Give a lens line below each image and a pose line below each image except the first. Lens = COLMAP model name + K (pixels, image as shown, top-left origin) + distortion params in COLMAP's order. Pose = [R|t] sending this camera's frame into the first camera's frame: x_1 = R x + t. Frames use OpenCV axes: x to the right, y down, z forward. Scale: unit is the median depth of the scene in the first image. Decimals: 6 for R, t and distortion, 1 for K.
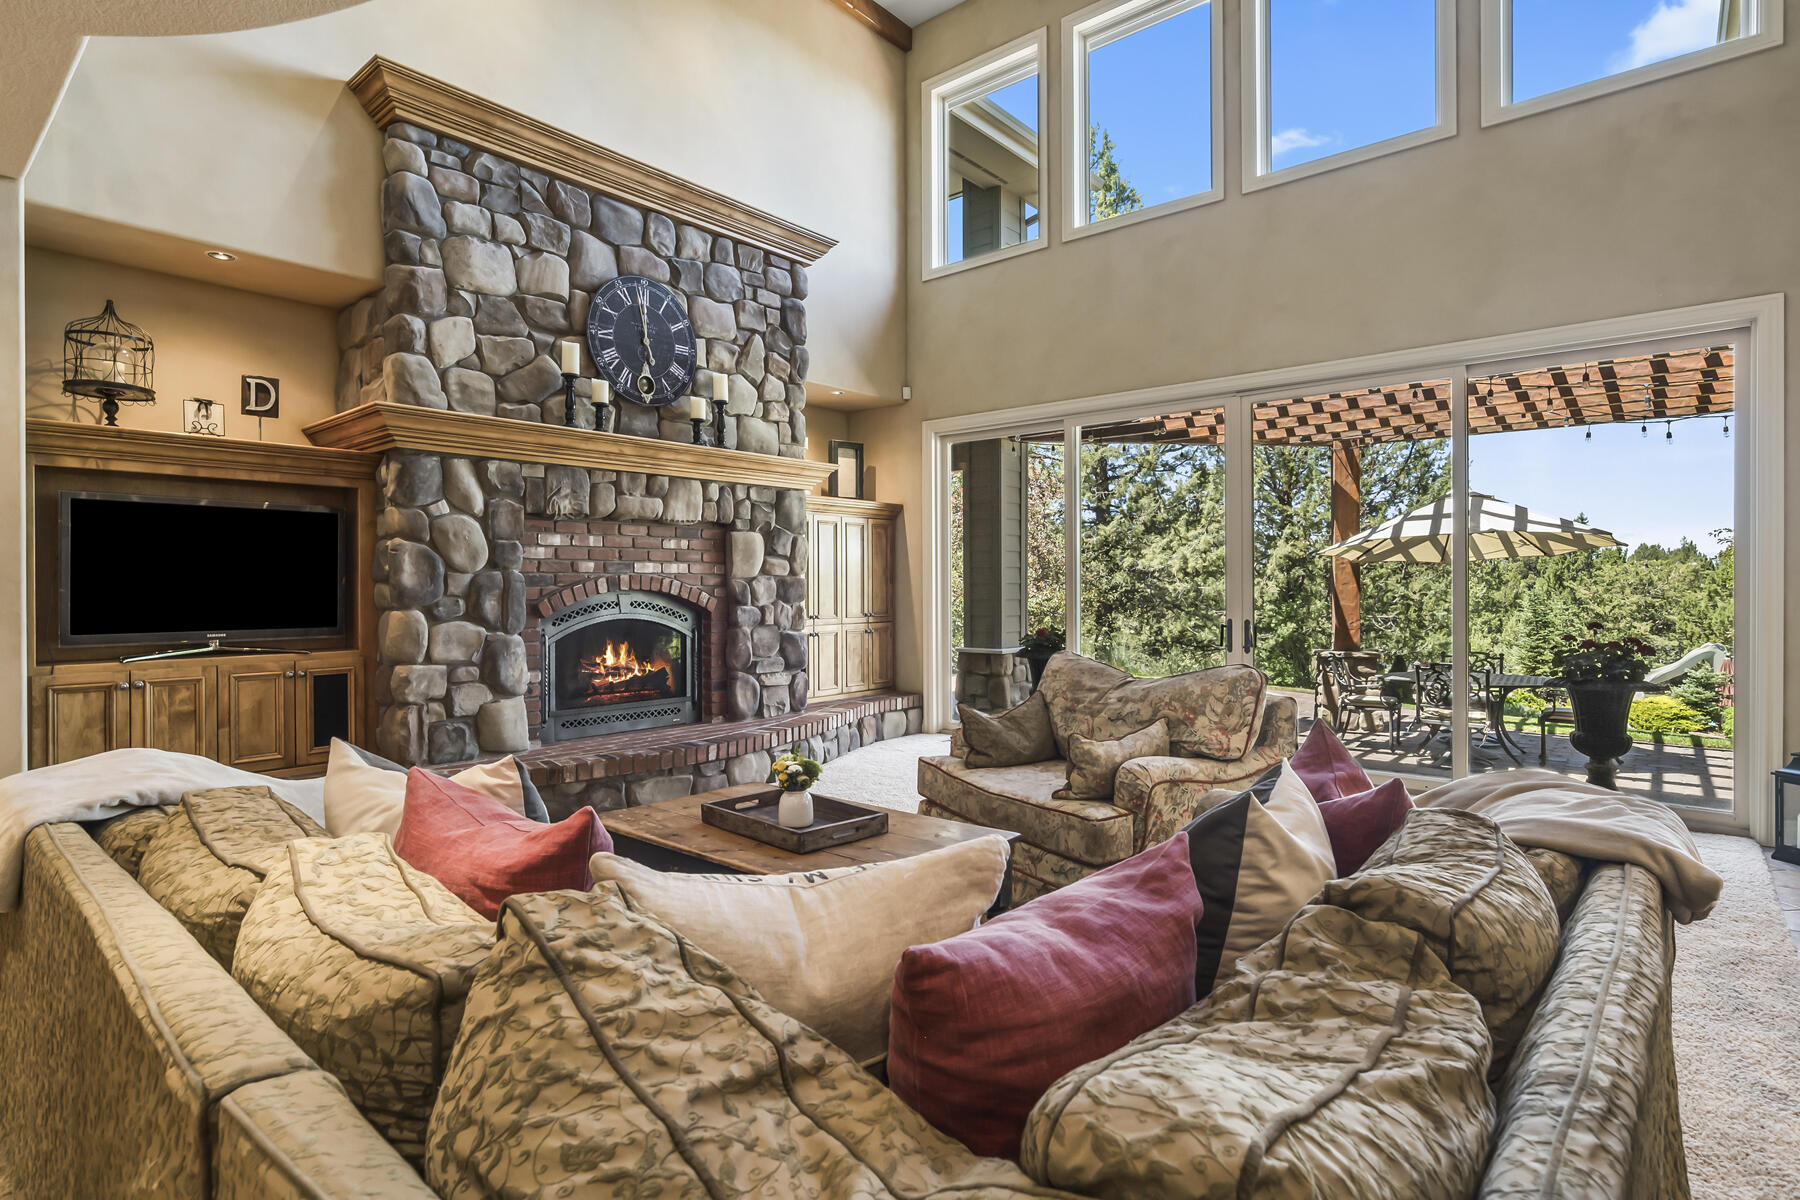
lens RADIAL K [[911.6, 0, 911.6], [0, 911.6, 584.4], [0, 0, 1]] dist [-0.023130, 0.007622]
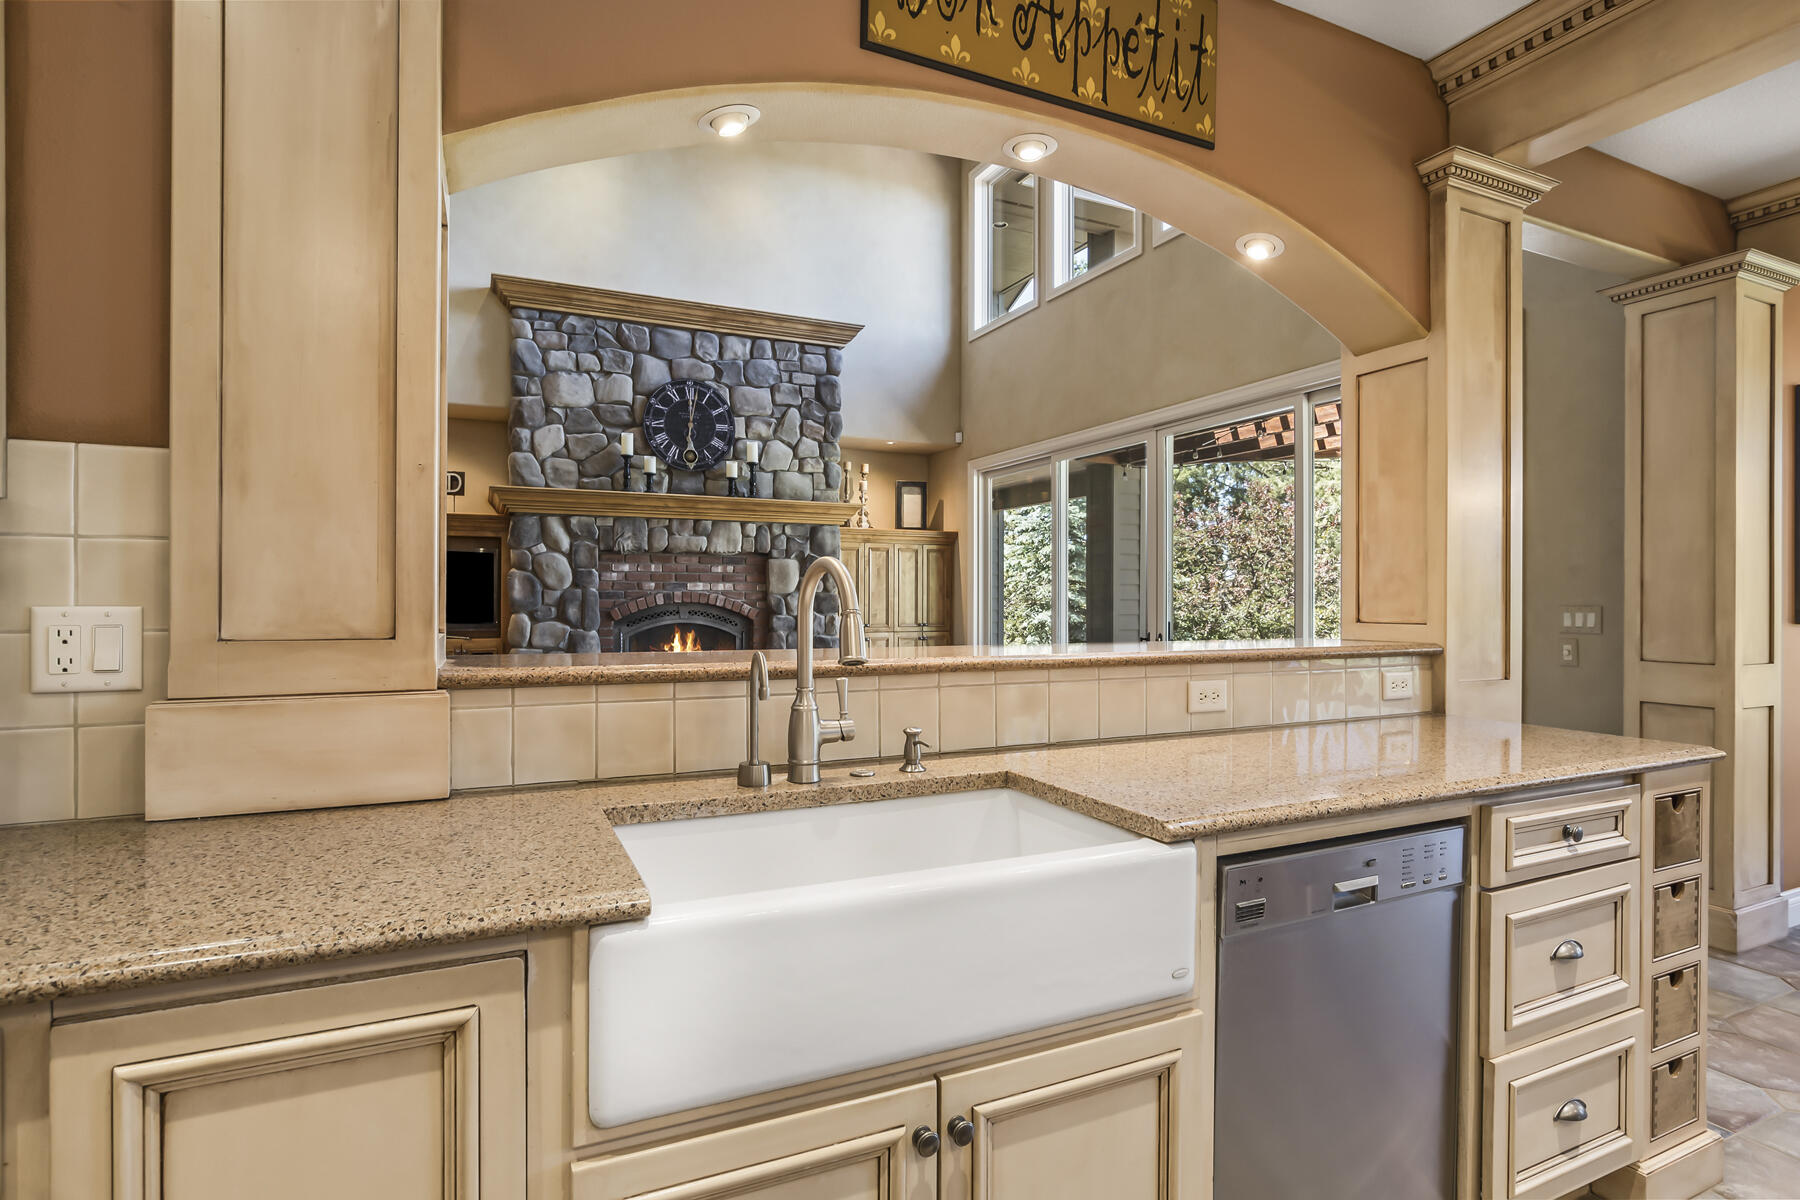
lens RADIAL K [[911.6, 0, 910.3], [0, 911.6, 593.1], [0, 0, 1]] dist [-0.023130, 0.007622]
pose [[0.910950, 0.000040, -0.412517, 0.596466], [-0.004346, 0.999945, -0.009500, 0.003729], [0.412495, 0.010447, 0.910900, -0.136544]]
